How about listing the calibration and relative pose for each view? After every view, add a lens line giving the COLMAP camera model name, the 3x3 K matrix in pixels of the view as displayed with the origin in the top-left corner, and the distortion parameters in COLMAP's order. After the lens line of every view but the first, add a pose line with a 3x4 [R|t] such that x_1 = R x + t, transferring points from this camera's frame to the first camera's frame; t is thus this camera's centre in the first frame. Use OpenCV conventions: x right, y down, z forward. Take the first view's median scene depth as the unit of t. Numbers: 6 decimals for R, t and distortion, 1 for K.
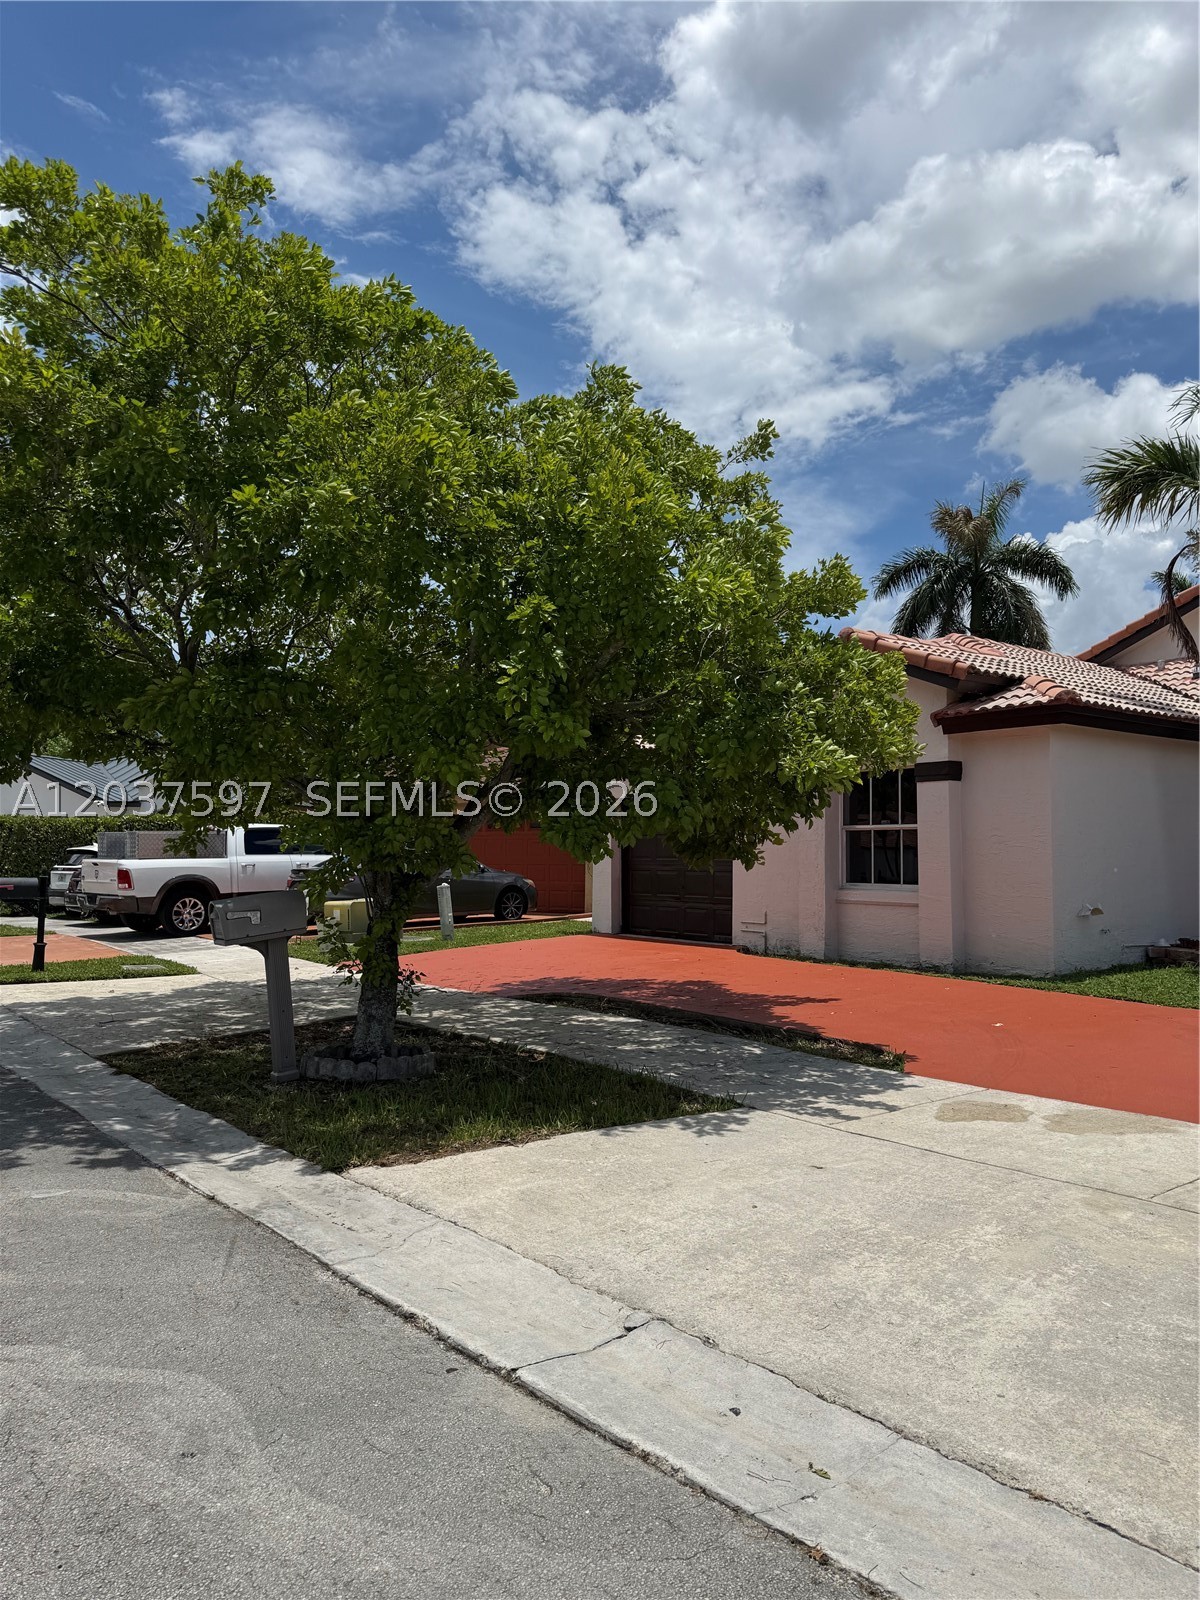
lens RADIAL K [[1131.2, 0, 598.3], [0, 1131.2, 830.7], [0, 0, 1]] dist [0.031481, 0.004834]
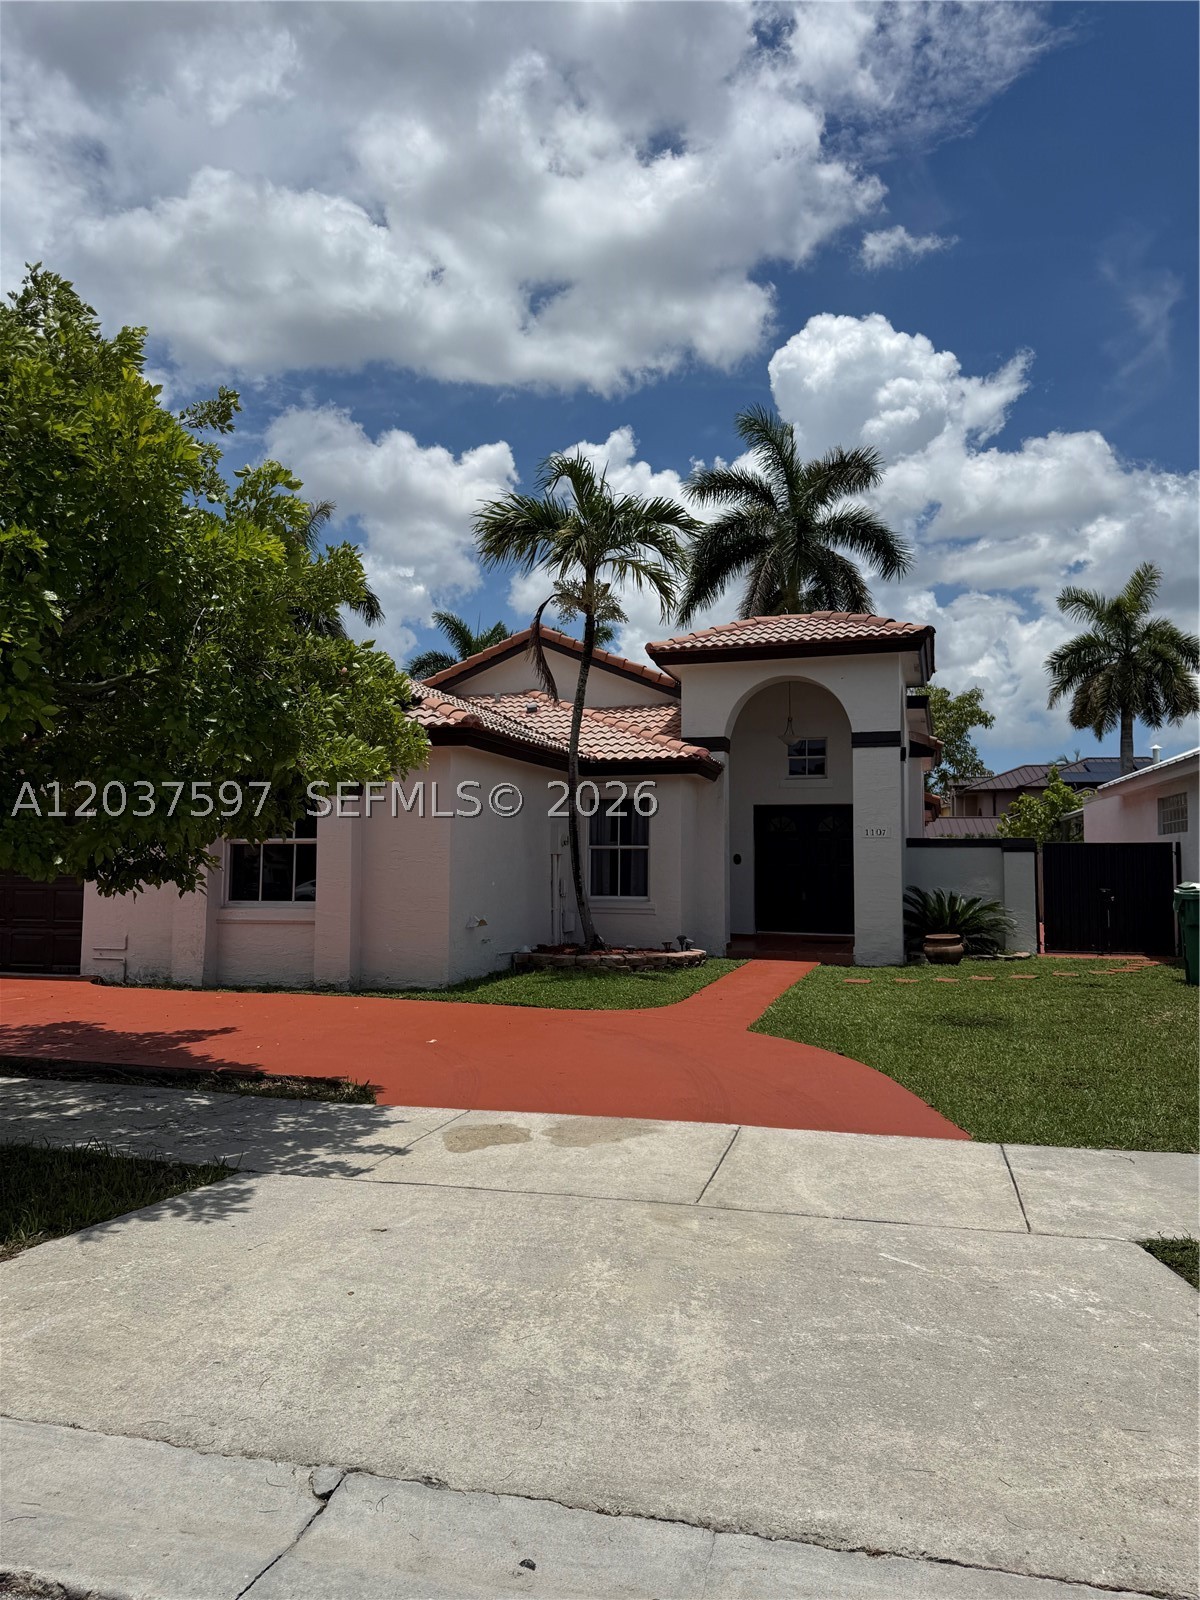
lens RADIAL K [[1144.2, 0, 601.7], [0, 1144.2, 803.0], [0, 0, 1]] dist [0.033628, -0.010579]
pose [[0.823469, 0.033688, 0.566360, -0.242141], [-0.013898, 0.999134, -0.039222, -0.007055], [-0.567191, 0.024427, 0.823224, 0.195165]]
